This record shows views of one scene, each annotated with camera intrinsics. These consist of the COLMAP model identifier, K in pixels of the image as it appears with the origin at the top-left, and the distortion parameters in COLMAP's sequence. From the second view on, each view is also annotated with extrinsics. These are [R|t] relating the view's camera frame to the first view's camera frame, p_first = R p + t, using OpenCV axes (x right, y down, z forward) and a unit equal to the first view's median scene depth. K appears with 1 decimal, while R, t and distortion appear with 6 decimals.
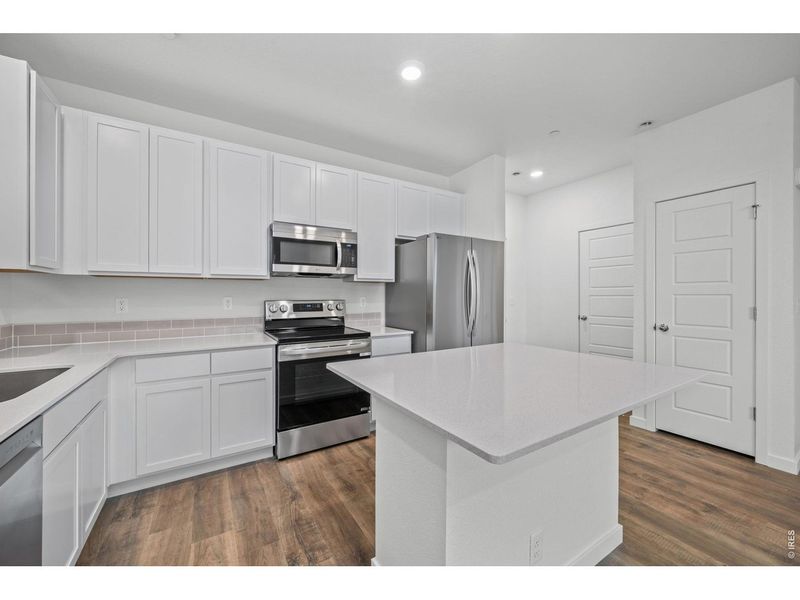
lens RADIAL K [[318.9, 0, 399.0], [0, 318.9, 293.4], [0, 0, 1]] dist [-0.000377, 0.000954]
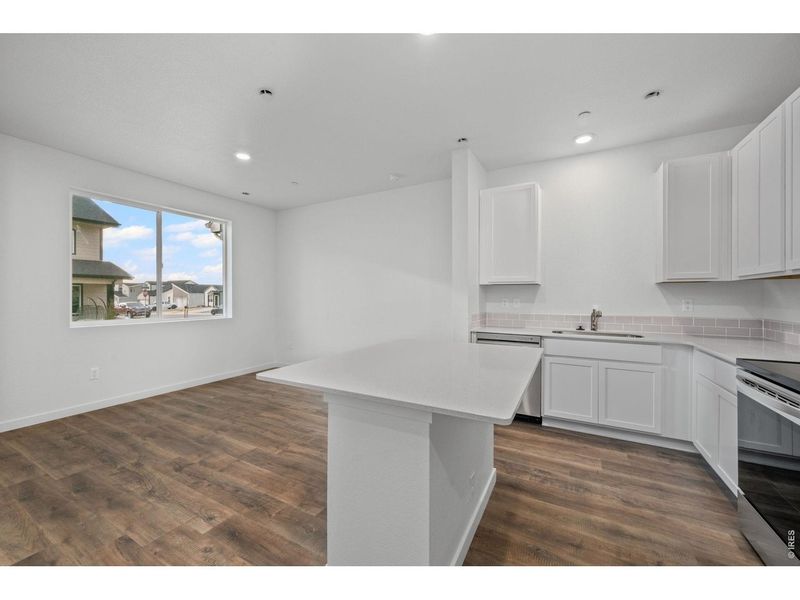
lens RADIAL K [[318.9, 0, 398.1], [0, 318.9, 295.7], [0, 0, 1]] dist [-0.000377, 0.000954]
pose [[-0.870874, -0.002163, -0.491501, 0.754078], [0.001332, 0.999976, -0.006760, 0.006216], [0.491504, -0.006542, -0.870851, 1.473886]]
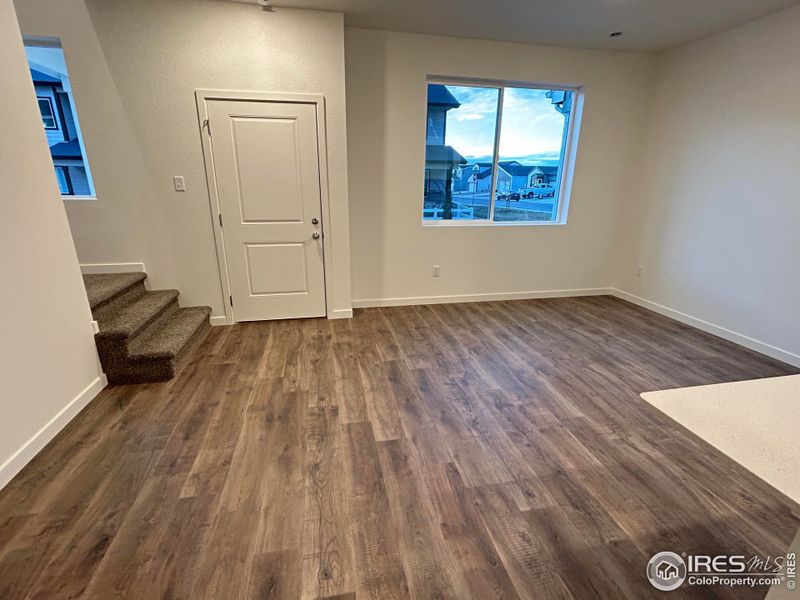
lens RADIAL K [[375.7, 0, 393.5], [0, 375.7, 299.8], [0, 0, 1]] dist [-0.000592, 0.001182]
pose [[-0.936650, -0.121238, 0.328615, 0.837028], [-0.015778, 0.951838, 0.306196, -0.091646], [-0.349911, 0.281614, -0.893452, 1.220999]]
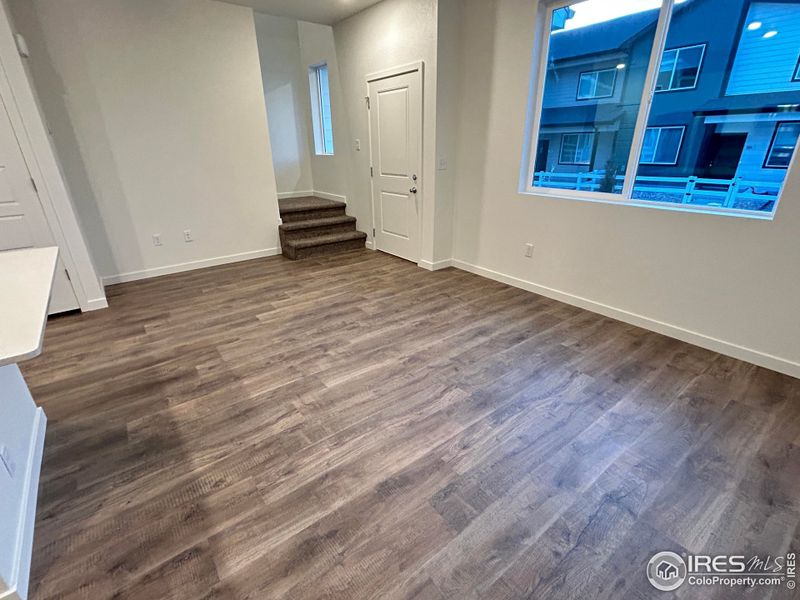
lens RADIAL K [[375.7, 0, 396.4], [0, 375.7, 298.1], [0, 0, 1]] dist [-0.000592, 0.001182]
pose [[-0.101338, -0.381156, 0.918940, -0.361075], [0.009563, 0.923279, 0.384011, -0.071853], [-0.994806, 0.047702, -0.089918, -0.080391]]
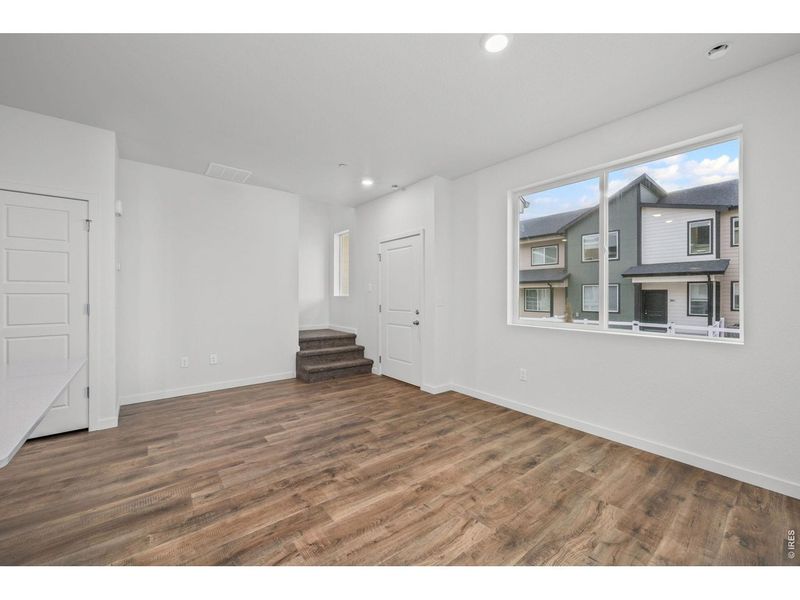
lens RADIAL K [[318.9, 0, 400.3], [0, 318.9, 295.7], [0, 0, 1]] dist [-0.000377, 0.000954]
pose [[-0.122112, -0.004777, 0.992505, -0.275808], [-0.007993, 0.999961, 0.003830, -0.004411], [-0.992484, -0.007466, -0.122146, -0.028819]]
